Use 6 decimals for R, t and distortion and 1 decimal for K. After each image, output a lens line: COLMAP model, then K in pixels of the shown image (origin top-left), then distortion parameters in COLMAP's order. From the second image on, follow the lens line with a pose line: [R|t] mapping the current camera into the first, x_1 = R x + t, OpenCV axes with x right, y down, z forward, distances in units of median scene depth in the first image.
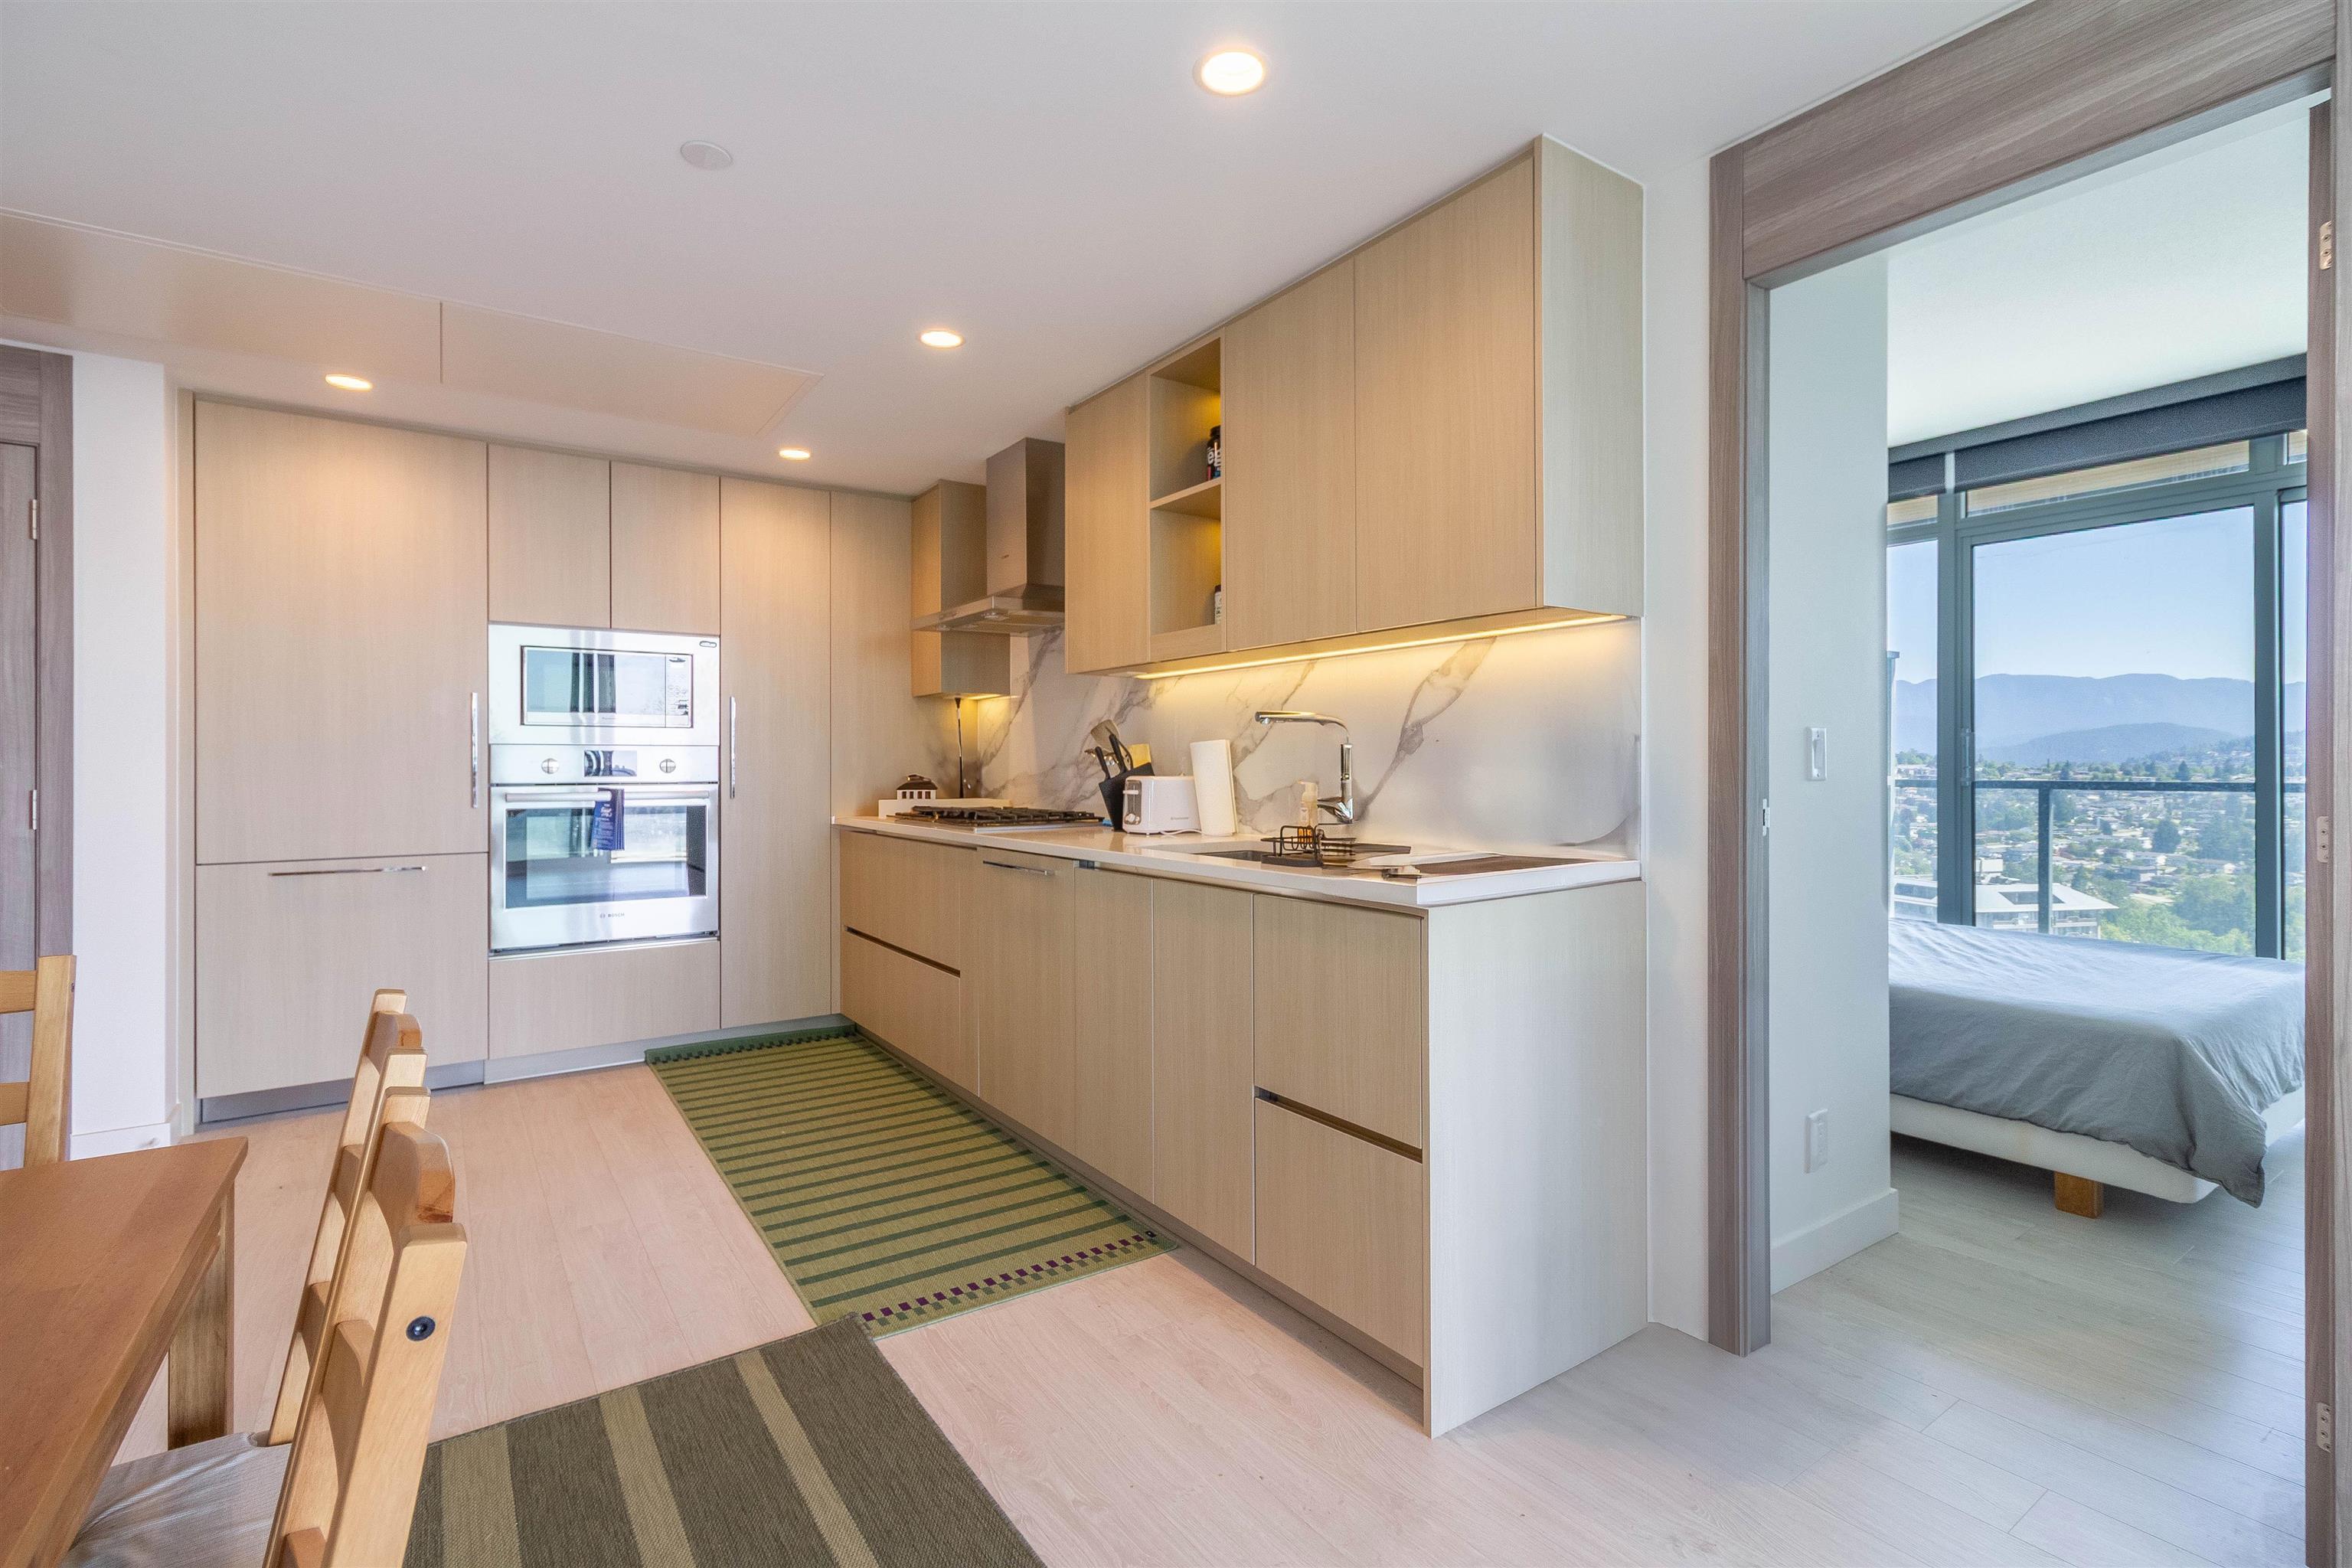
lens RADIAL K [[1101.5, 0, 1191.2], [0, 1101.5, 770.5], [0, 0, 1]] dist [0.005342, 0.000041]
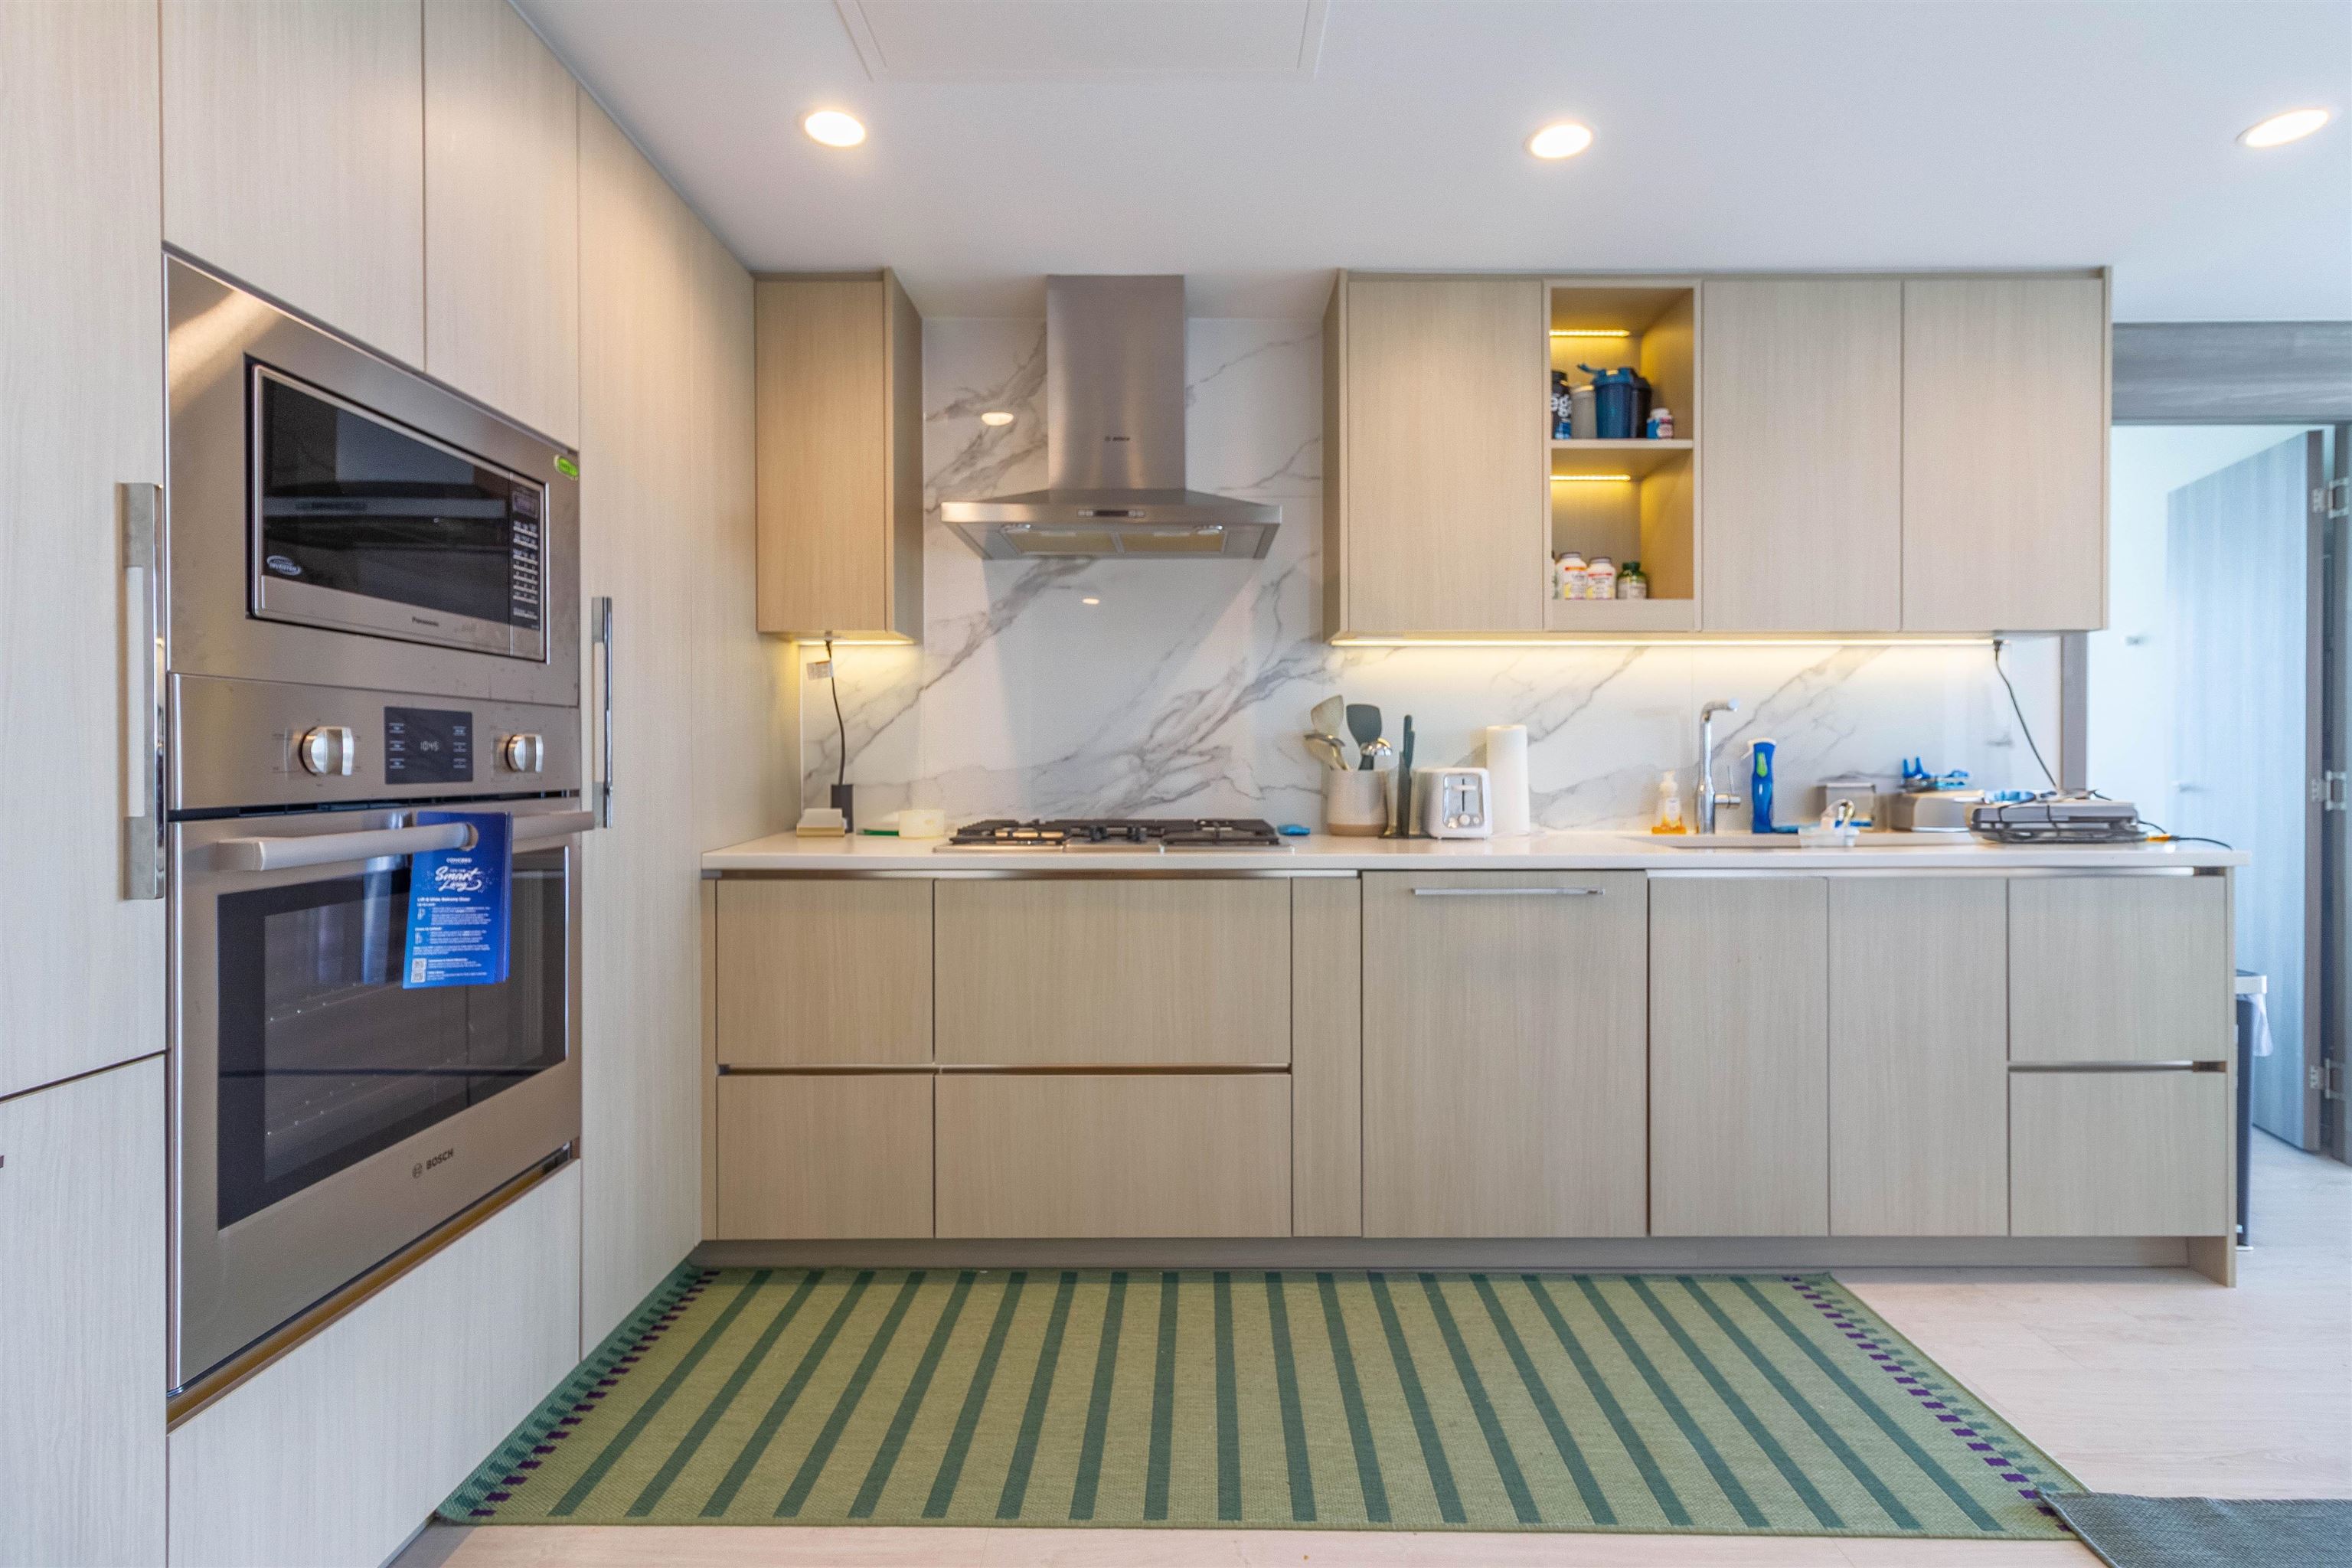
lens RADIAL K [[1101.5, 0, 1198.1], [0, 1101.5, 761.7], [0, 0, 1]] dist [0.005342, 0.000041]
pose [[0.564753, -0.000971, 0.825260, -0.960393], [0.003388, 0.999994, -0.001142, 0.000872], [-0.825253, 0.003442, 0.564752, 0.816746]]
